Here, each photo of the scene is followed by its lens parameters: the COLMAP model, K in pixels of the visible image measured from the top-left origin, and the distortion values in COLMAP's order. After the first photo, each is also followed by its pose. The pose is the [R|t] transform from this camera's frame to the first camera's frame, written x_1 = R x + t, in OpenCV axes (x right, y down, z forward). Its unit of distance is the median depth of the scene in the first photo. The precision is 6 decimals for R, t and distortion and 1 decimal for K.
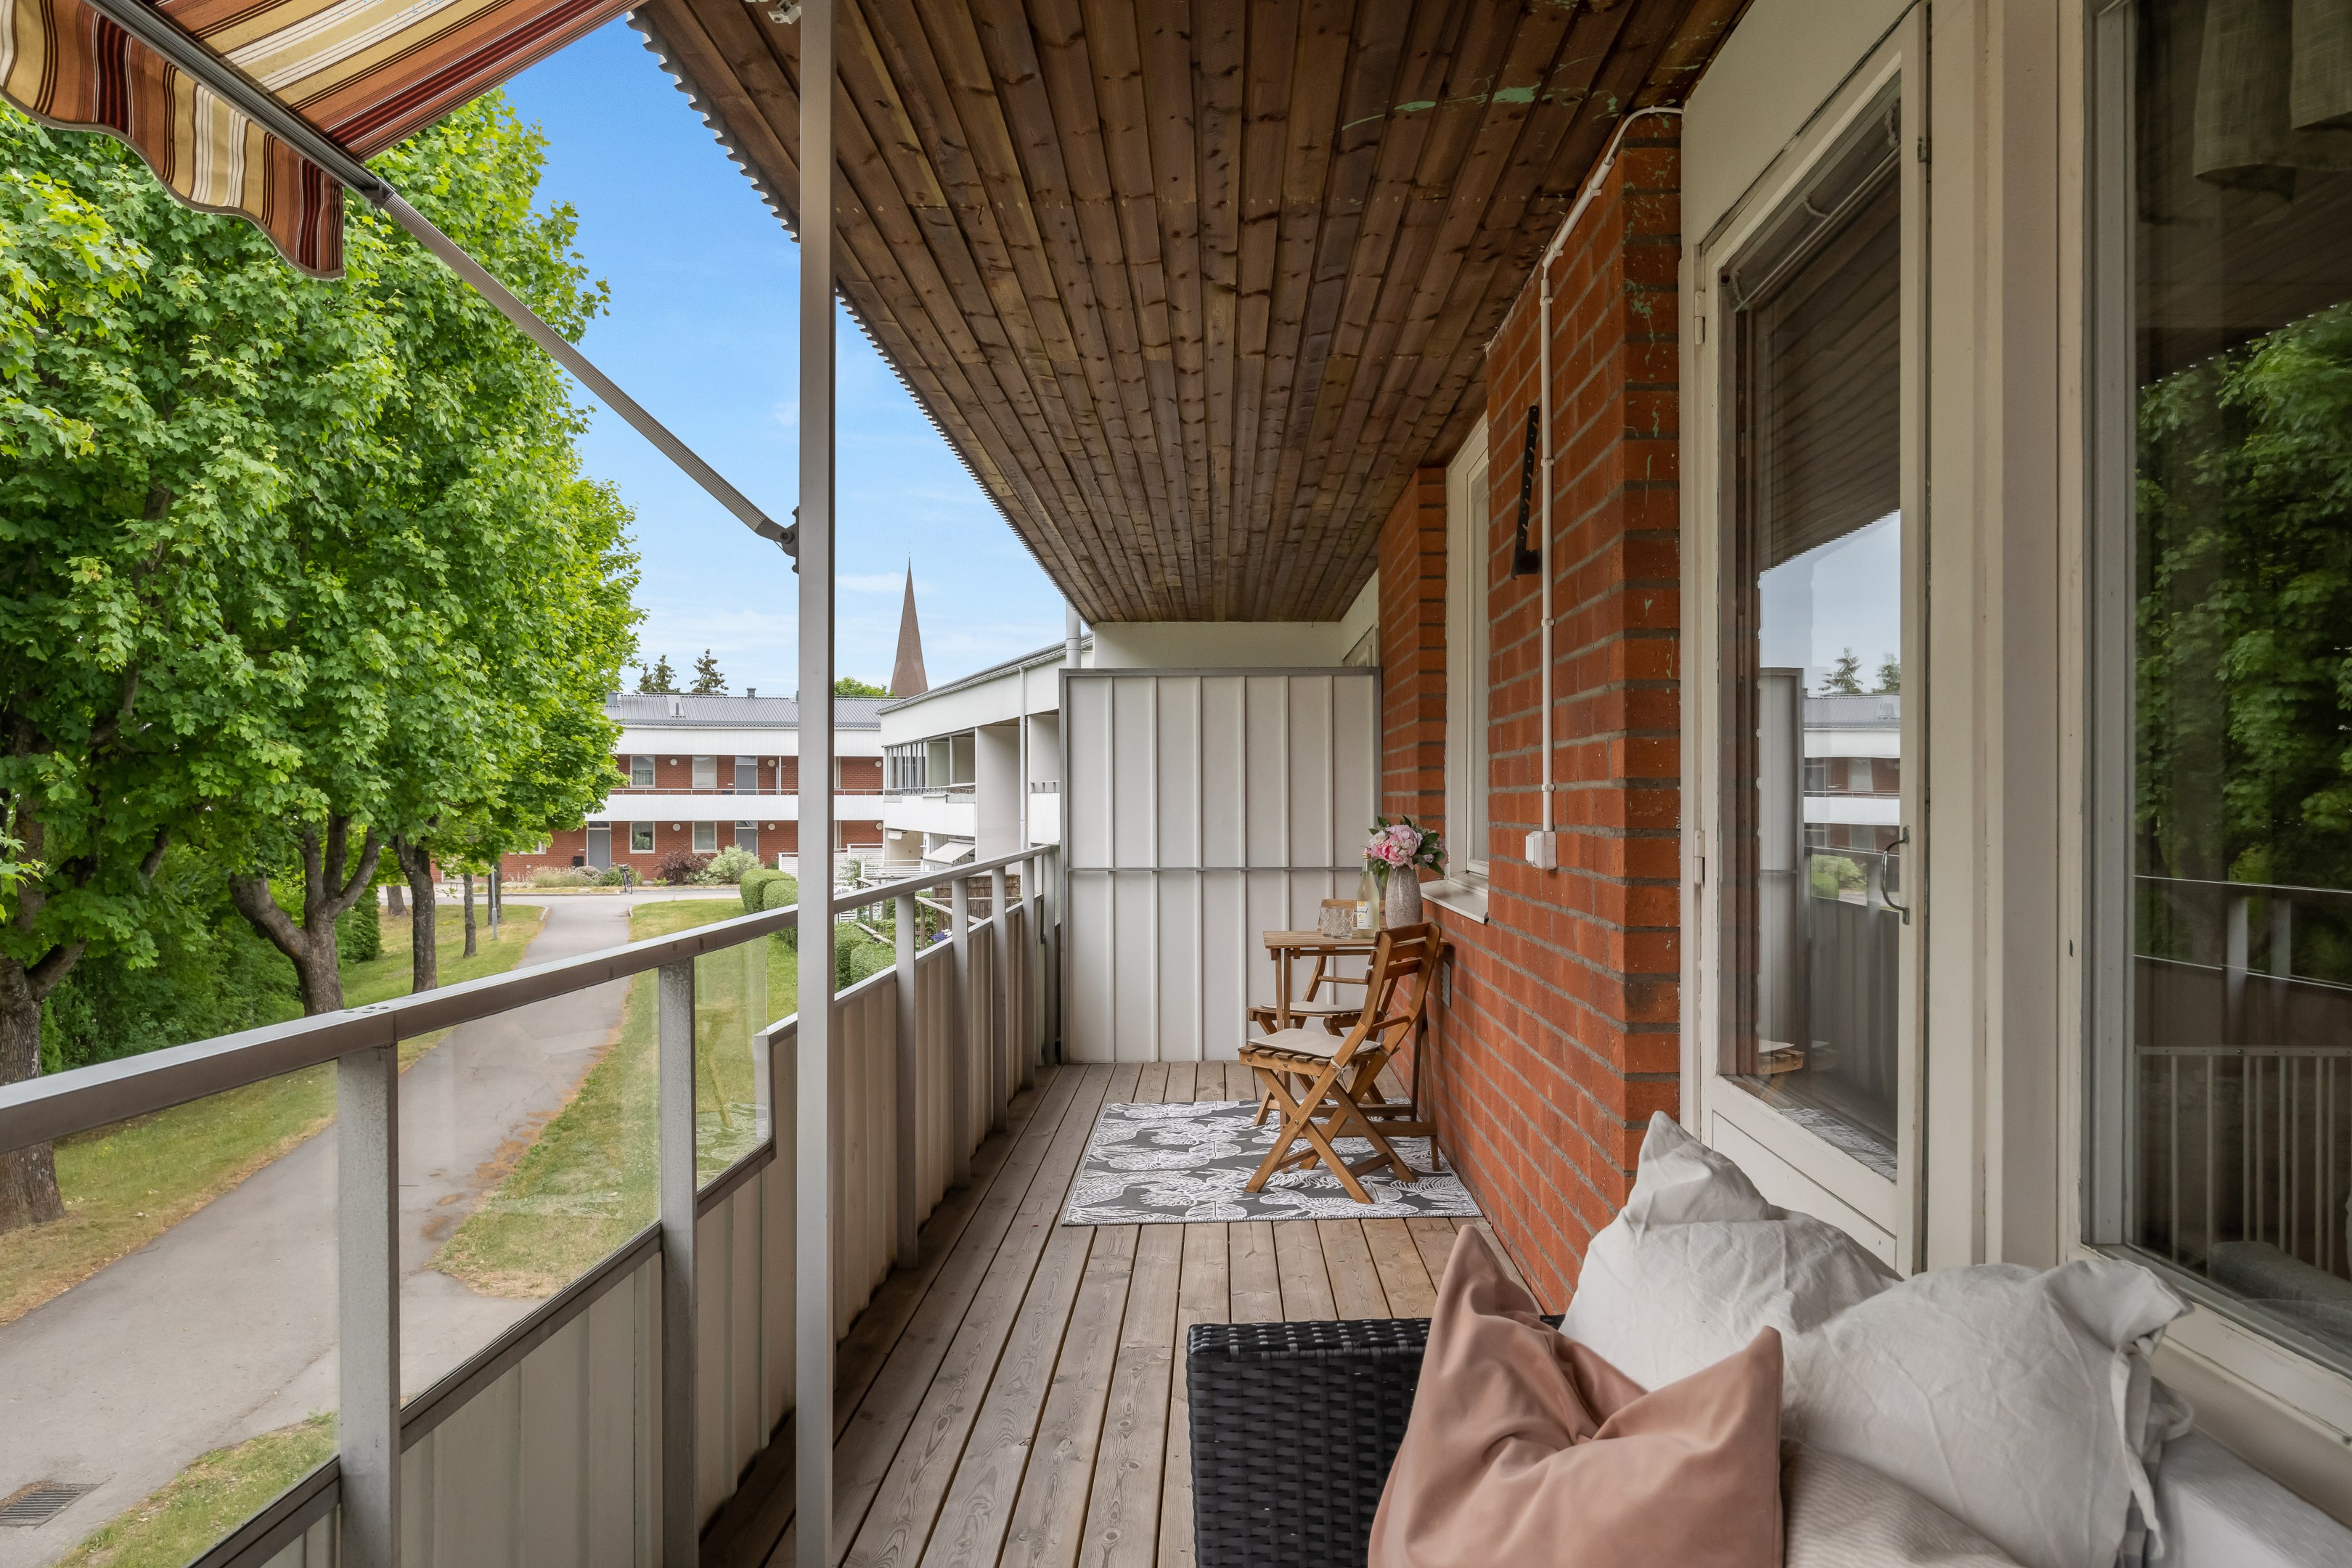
lens RADIAL K [[1707.0, 0, 1176.0], [0, 1707.0, 784.0], [0, 0, 1]] dist [-0.000051, -0.000017]
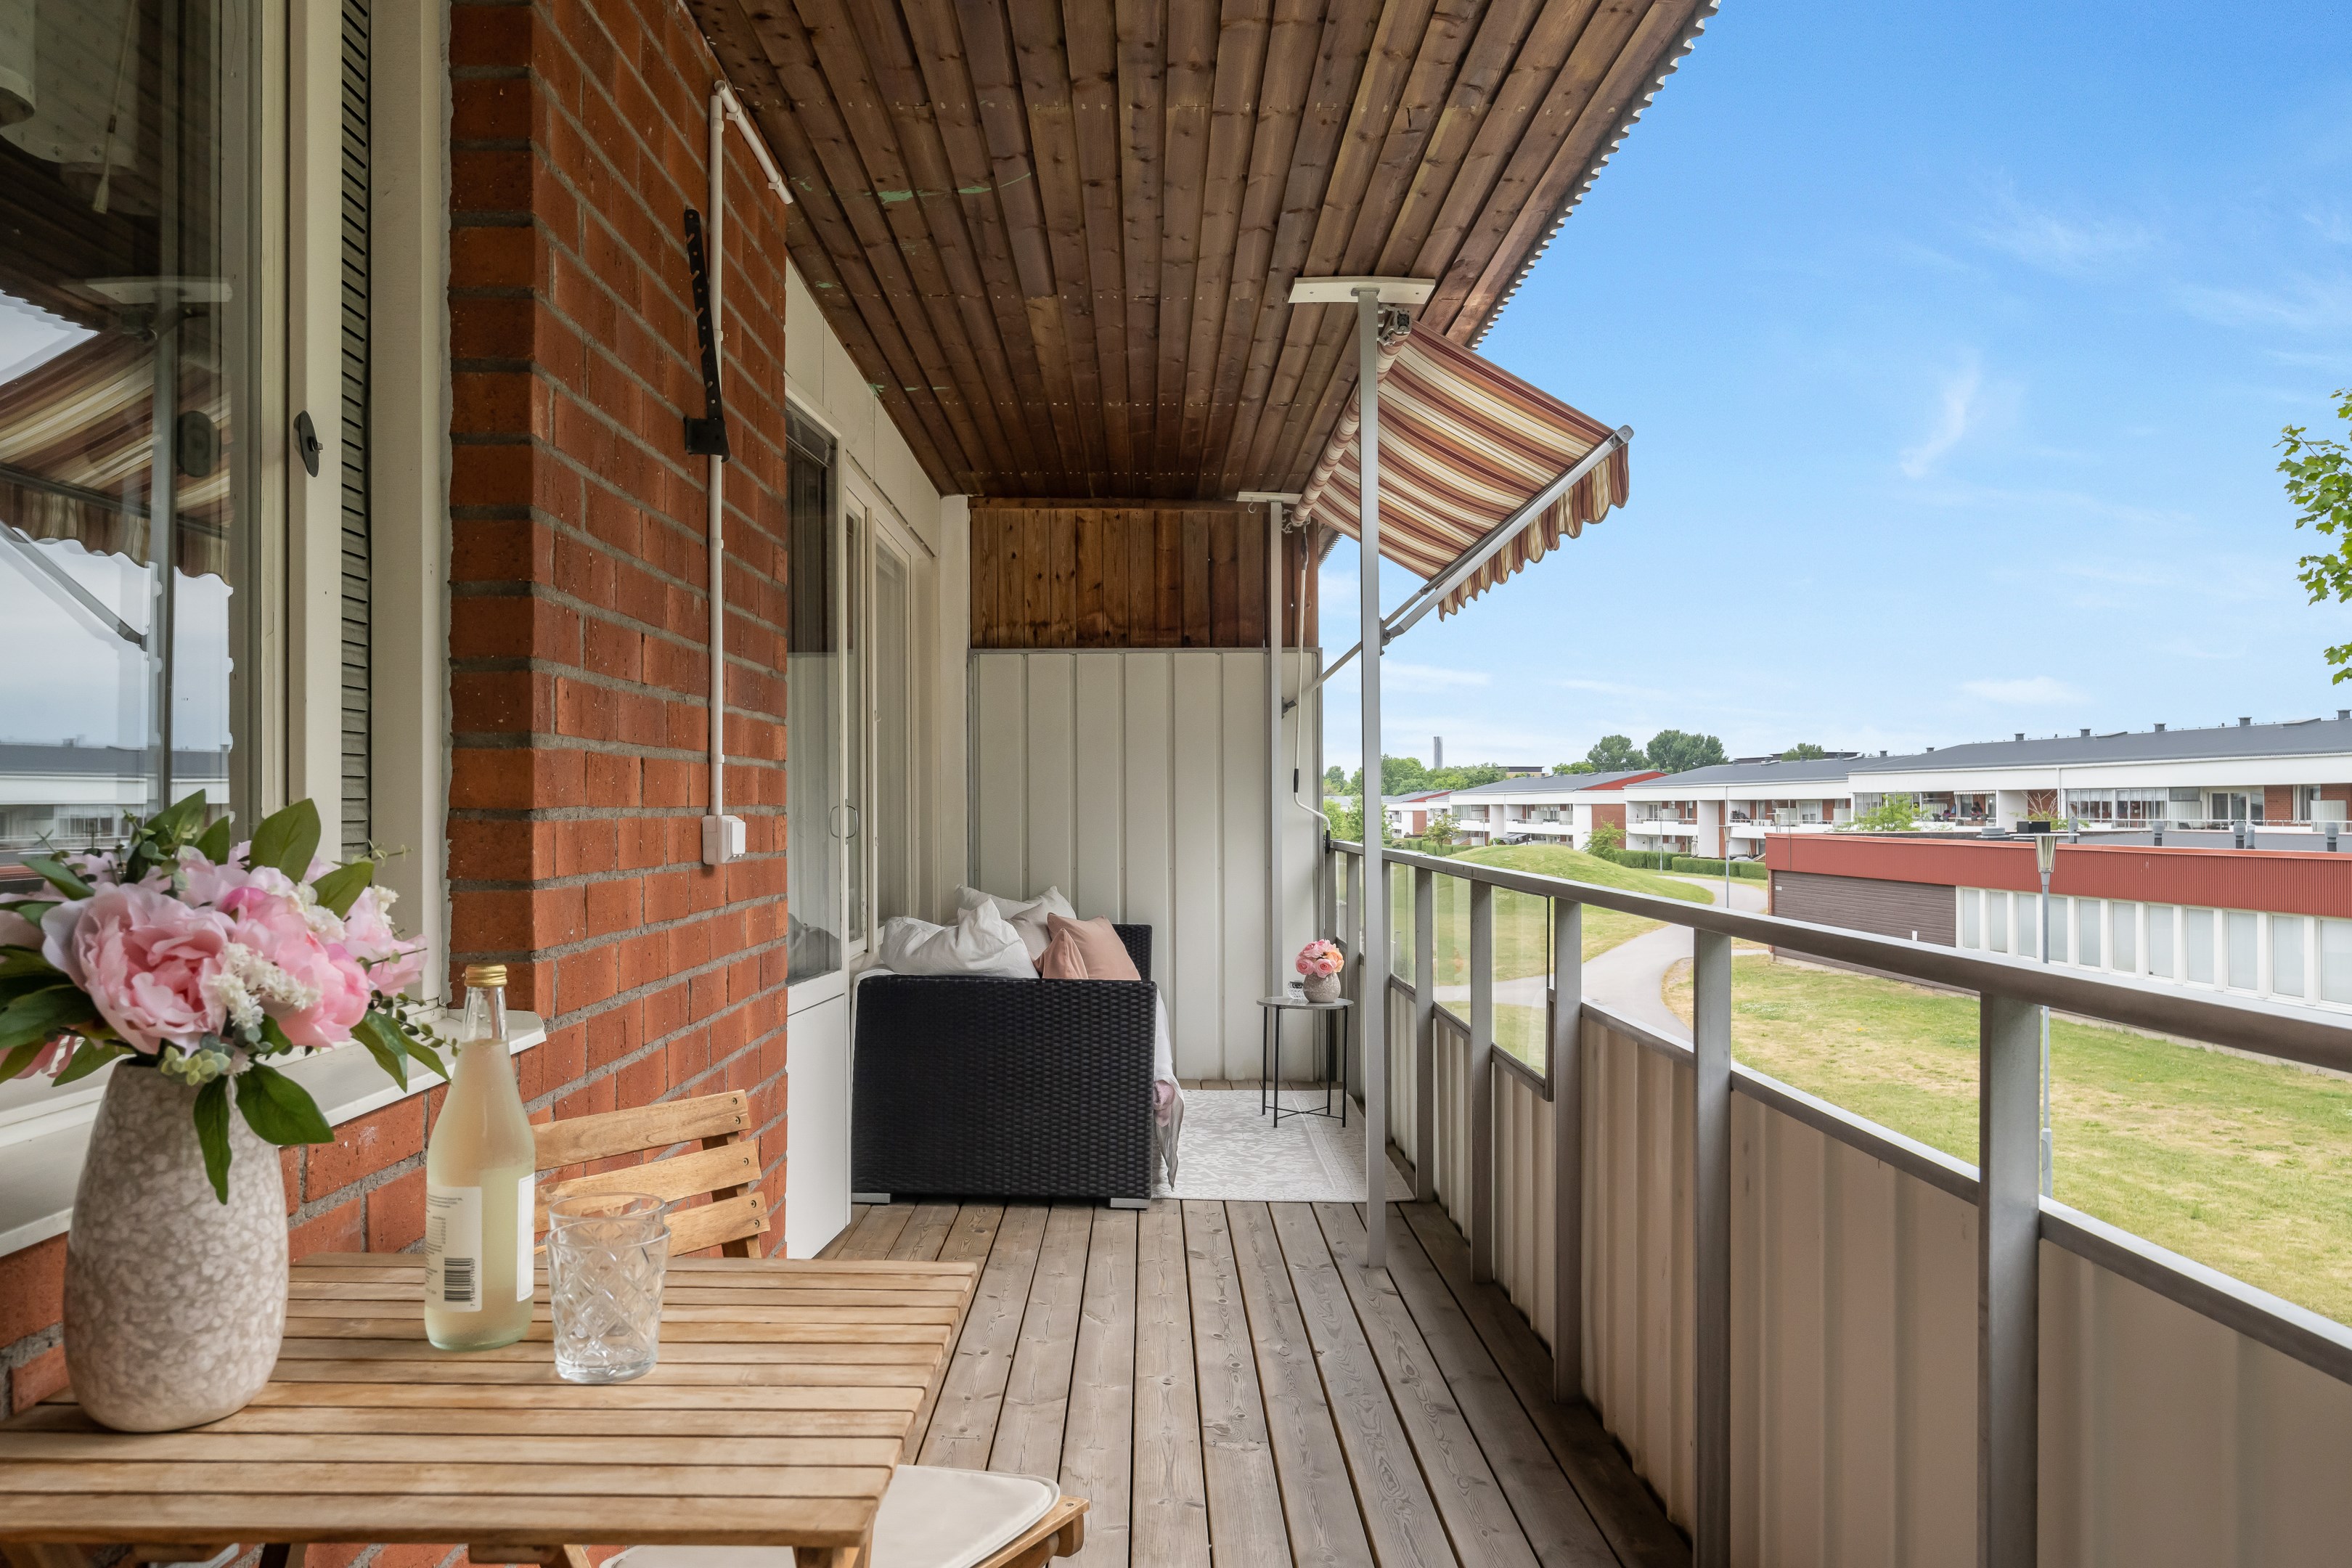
lens RADIAL K [[1800.3, 0, 1176.0], [0, 1800.3, 784.0], [0, 0, 1]] dist [0.002364, -0.004219]
pose [[-0.999074, 0.004496, -0.042797, 0.051268], [0.005456, 0.999735, -0.022351, 0.036816], [0.042685, -0.022564, -0.998834, 2.043191]]
